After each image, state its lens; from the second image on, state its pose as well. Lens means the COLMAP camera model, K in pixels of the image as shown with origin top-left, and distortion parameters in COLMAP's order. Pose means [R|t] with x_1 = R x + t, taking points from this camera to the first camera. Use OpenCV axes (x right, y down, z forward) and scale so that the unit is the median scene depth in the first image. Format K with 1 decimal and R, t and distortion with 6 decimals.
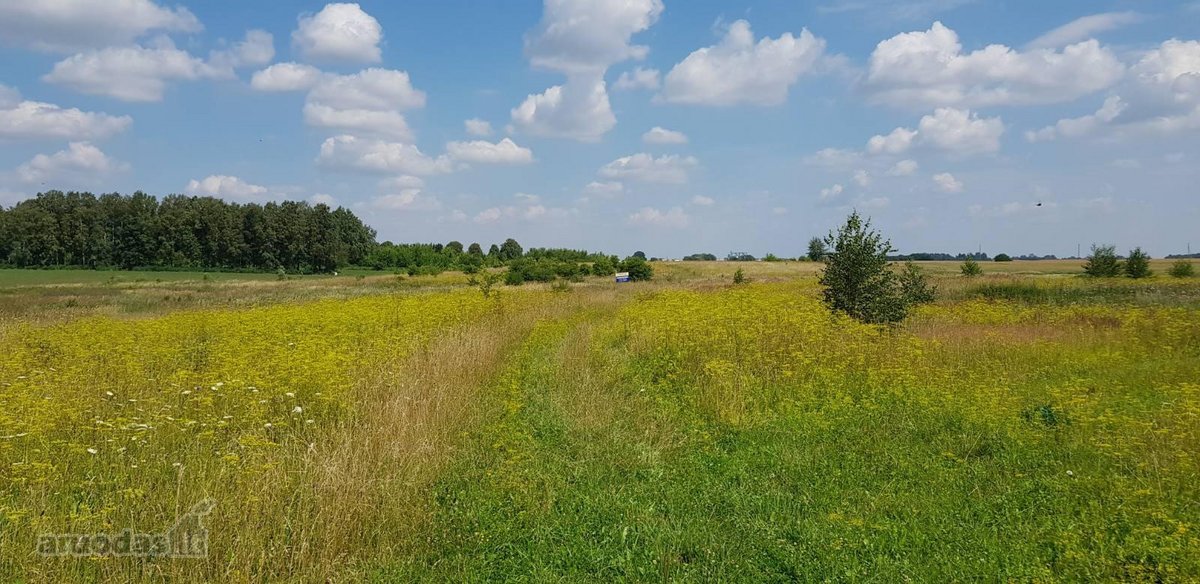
lens RADIAL K [[876.9, 0, 588.2], [0, 876.9, 277.4], [0, 0, 1]] dist [0.006954, -0.074957]
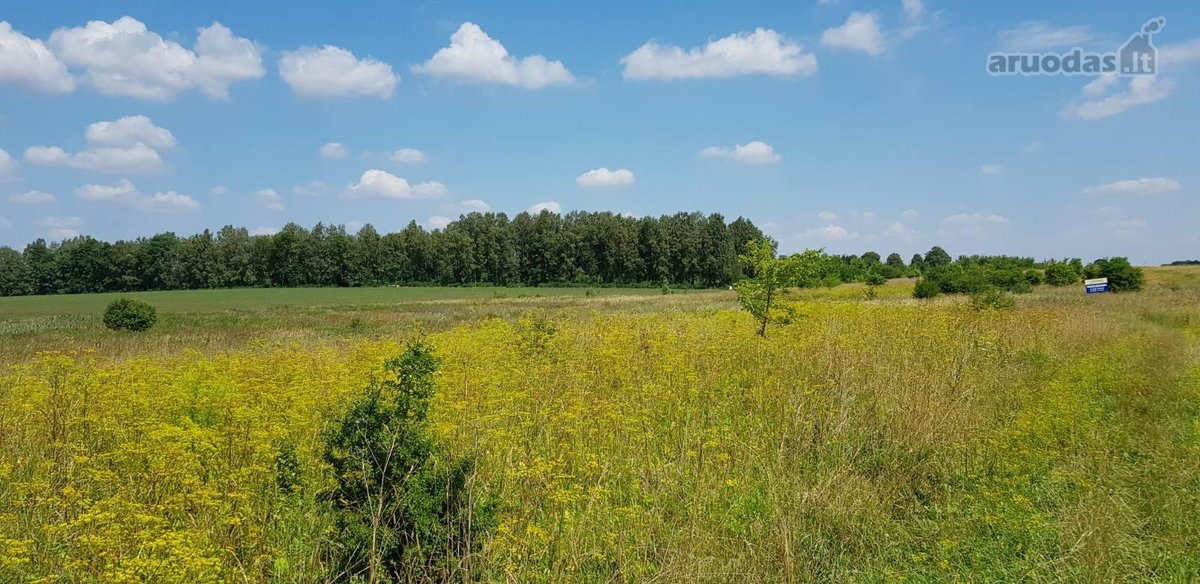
lens RADIAL K [[876.9, 0, 588.2], [0, 876.9, 277.4], [0, 0, 1]] dist [0.006954, -0.074957]
pose [[0.890406, -0.015366, -0.454908, -0.001370], [0.007130, 0.999778, -0.019815, 0.001756], [0.455111, 0.014400, 0.890318, 0.110916]]
